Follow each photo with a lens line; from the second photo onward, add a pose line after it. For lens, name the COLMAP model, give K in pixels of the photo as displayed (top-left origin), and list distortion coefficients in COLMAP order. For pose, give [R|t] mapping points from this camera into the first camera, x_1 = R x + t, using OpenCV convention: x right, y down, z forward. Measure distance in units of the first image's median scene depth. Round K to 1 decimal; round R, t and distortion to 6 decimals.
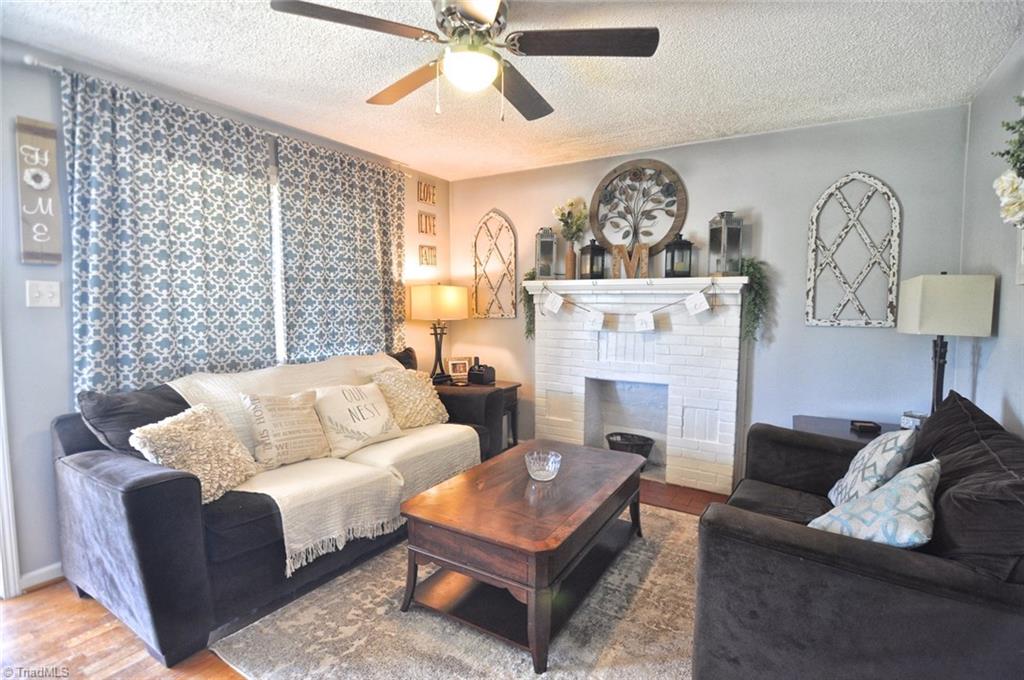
lens RADIAL K [[498.1, 0, 515.5], [0, 498.1, 337.8], [0, 0, 1]] dist [-0.005379, -0.006688]
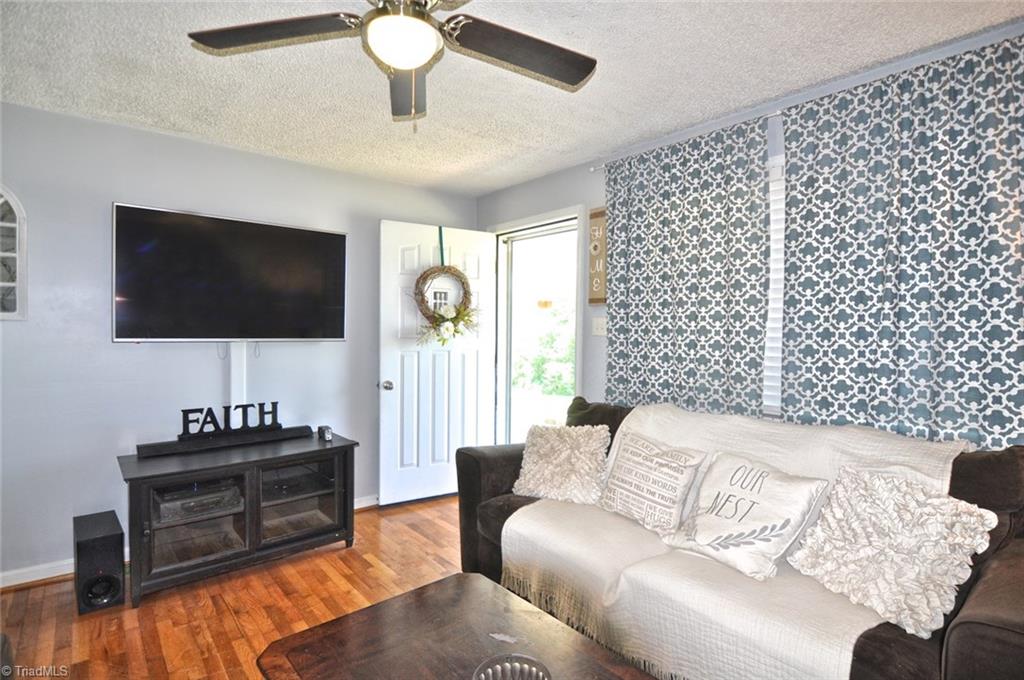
lens RADIAL K [[498.1, 0, 517.3], [0, 498.1, 340.1], [0, 0, 1]] dist [-0.005379, -0.006688]
pose [[-0.336829, 0.017249, -0.941408, 0.302025], [-0.071223, 0.996501, 0.043742, -0.057248], [0.938868, 0.081784, -0.334422, 0.765602]]
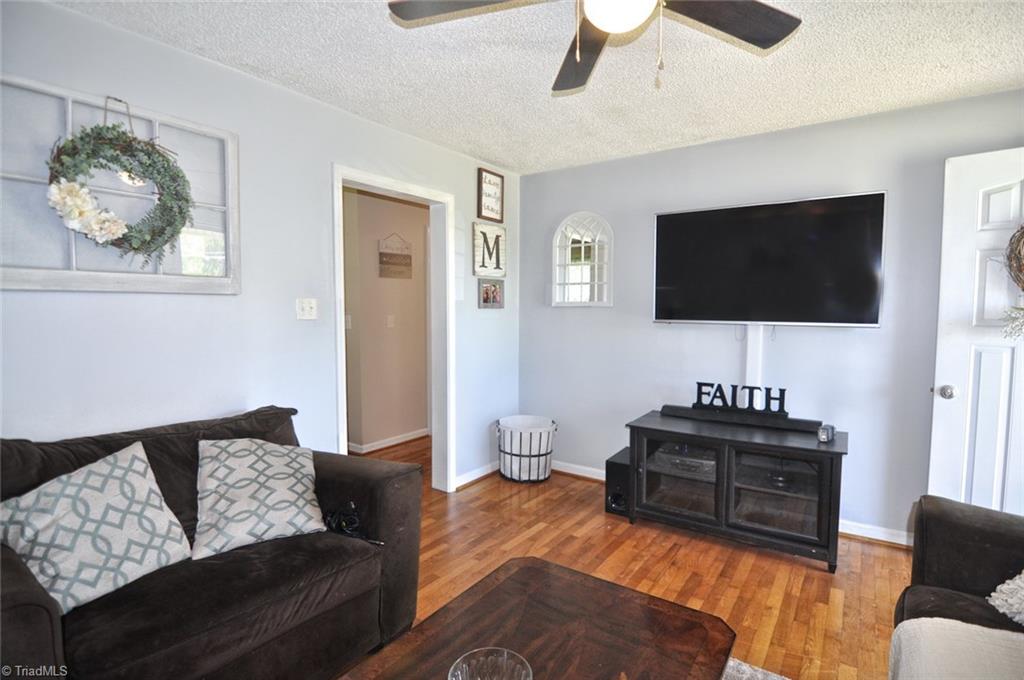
lens RADIAL K [[498.1, 0, 512.1], [0, 498.1, 338.7], [0, 0, 1]] dist [-0.005379, -0.006688]
pose [[-0.997146, -0.009877, 0.074852, 0.001595], [-0.000412, 0.992104, 0.125416, -0.068050], [-0.075500, 0.125027, -0.989276, 0.937117]]
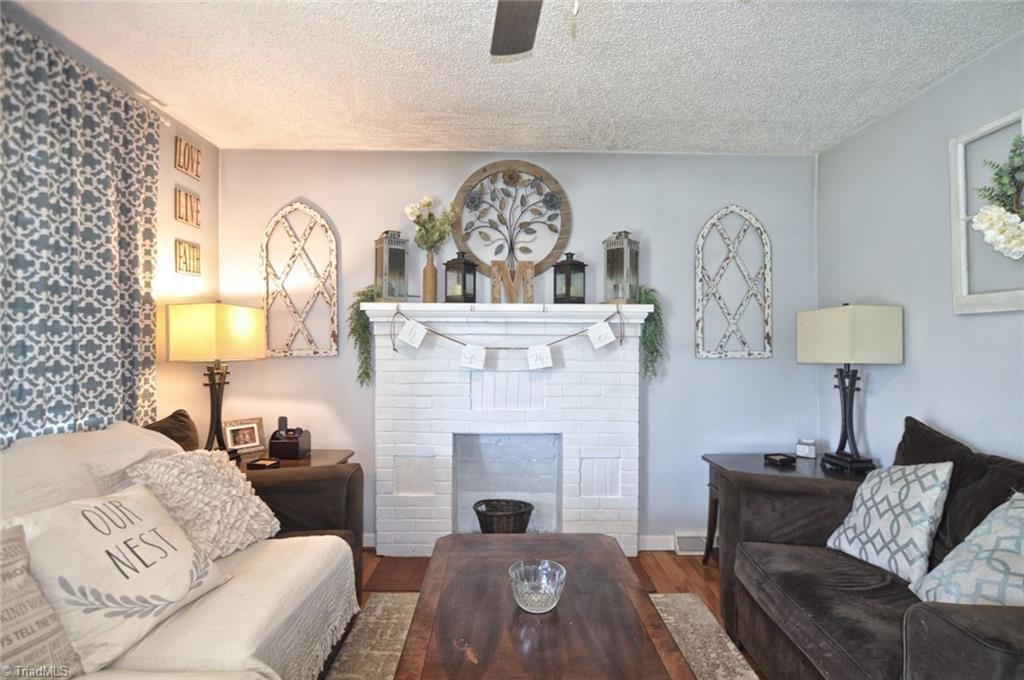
lens RADIAL K [[529.8, 0, 513.2], [0, 529.8, 336.6], [0, 0, 1]] dist [-0.001210, -0.012604]
pose [[0.844893, 0.002984, 0.534928, -0.225928], [0.037772, 0.997156, -0.065221, -0.010948], [-0.533601, 0.075310, 0.842377, 0.292217]]
